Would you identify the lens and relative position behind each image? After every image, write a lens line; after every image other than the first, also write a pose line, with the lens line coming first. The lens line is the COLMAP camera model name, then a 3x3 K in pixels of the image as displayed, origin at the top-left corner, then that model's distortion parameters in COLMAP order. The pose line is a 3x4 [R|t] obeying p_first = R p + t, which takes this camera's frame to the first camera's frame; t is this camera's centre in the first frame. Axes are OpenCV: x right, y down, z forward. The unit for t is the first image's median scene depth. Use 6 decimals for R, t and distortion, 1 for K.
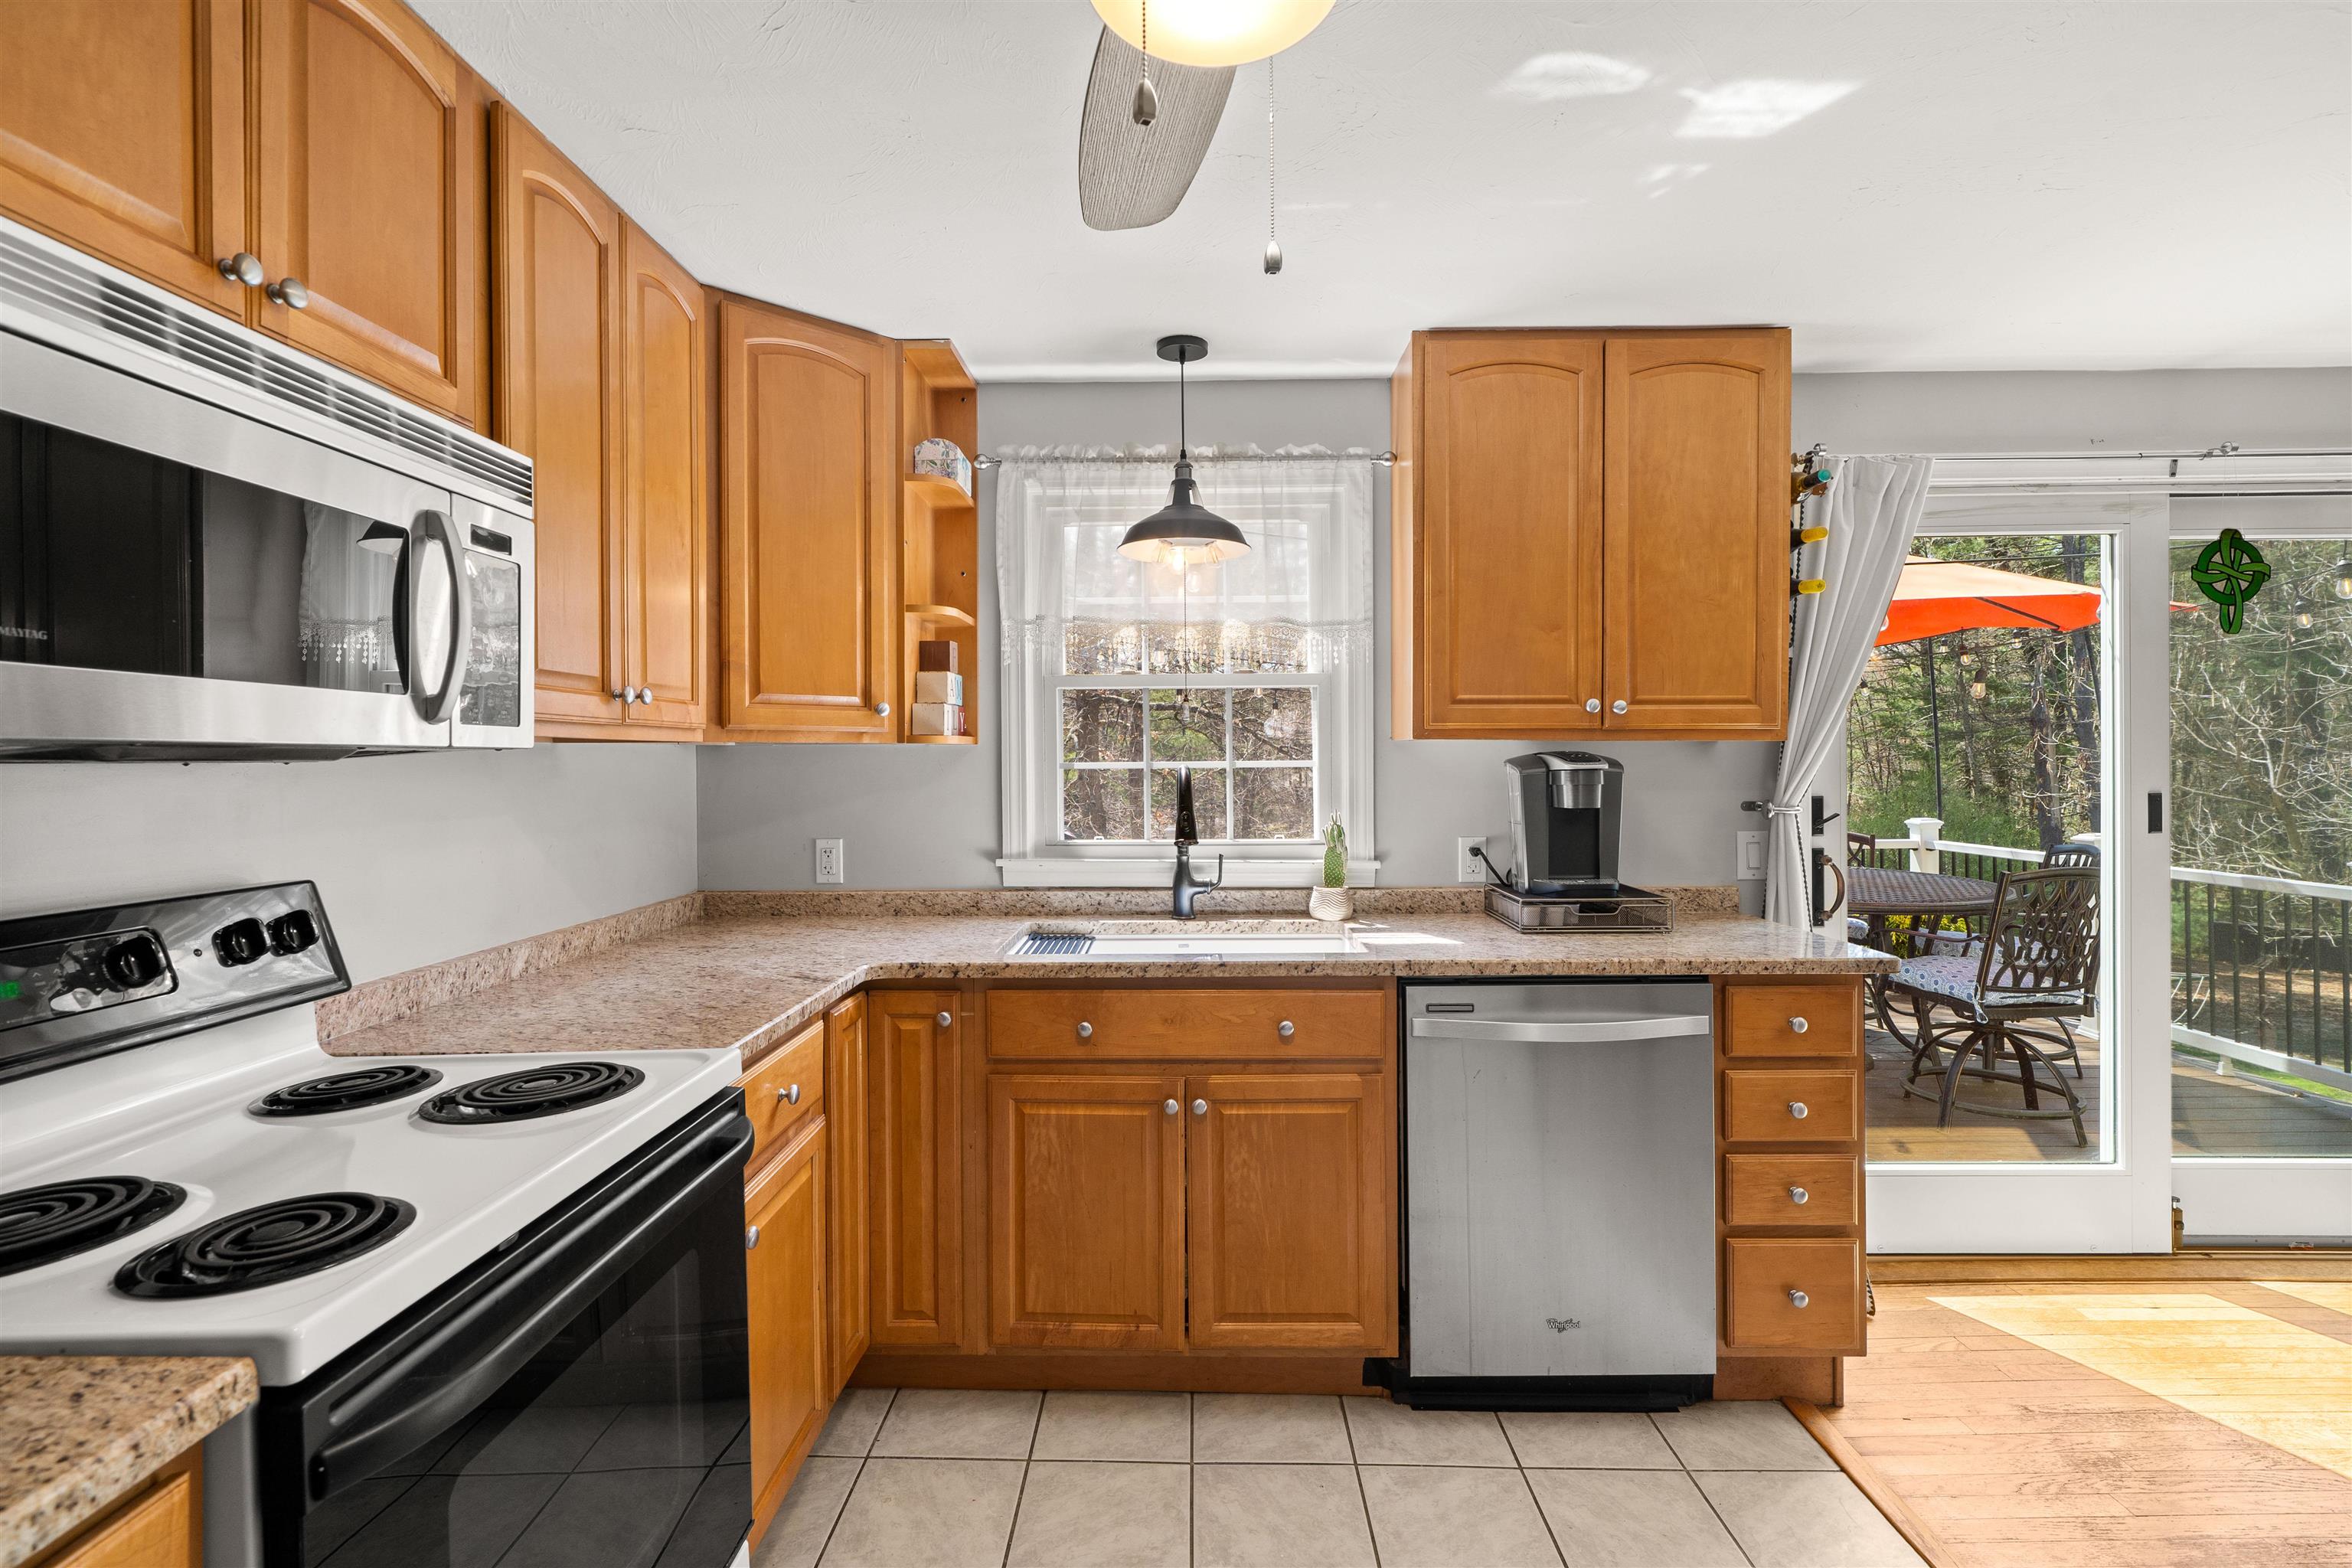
lens RADIAL K [[1078.6, 0, 1164.2], [0, 1078.6, 769.2], [0, 0, 1]] dist [0.000877, 0.000564]
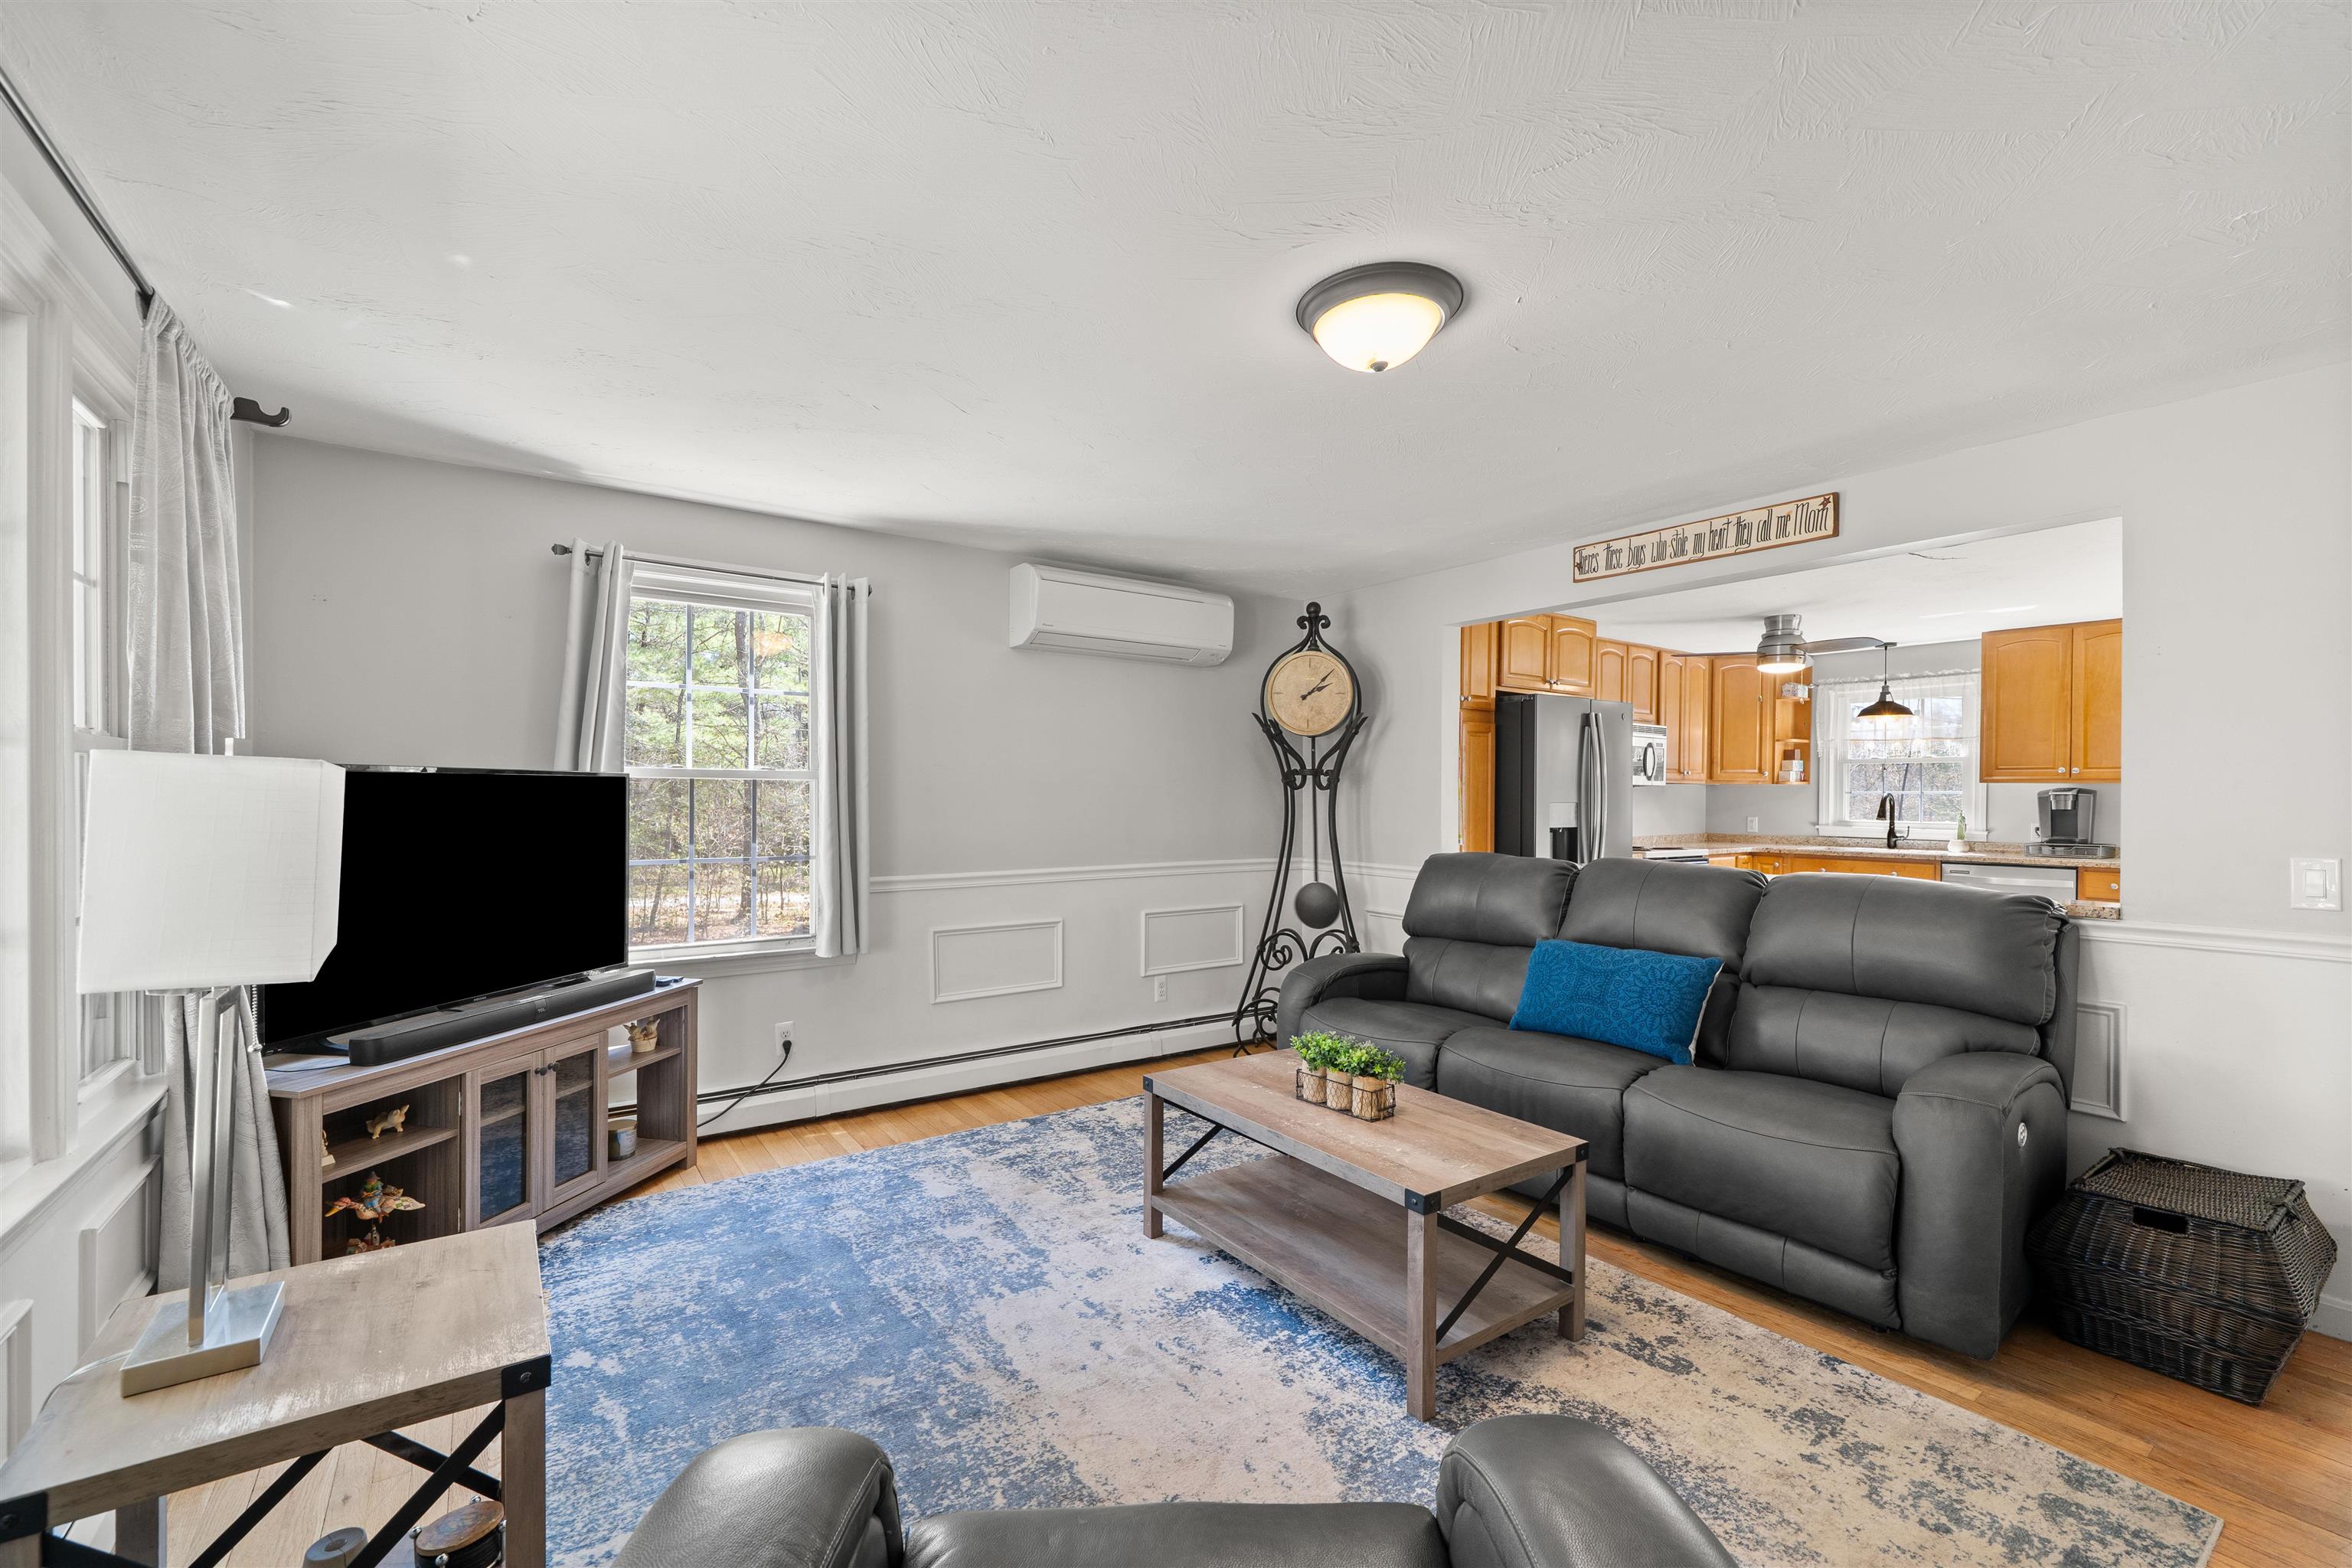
lens RADIAL K [[968.4, 0, 1154.3], [0, 968.4, 800.2], [0, 0, 1]] dist [-0.003213, -0.000031]
pose [[0.579187, 0.011947, -0.815107, 0.531855], [-0.019945, 0.999801, 0.000482, 0.029722], [0.814951, 0.015978, 0.579310, -1.101837]]
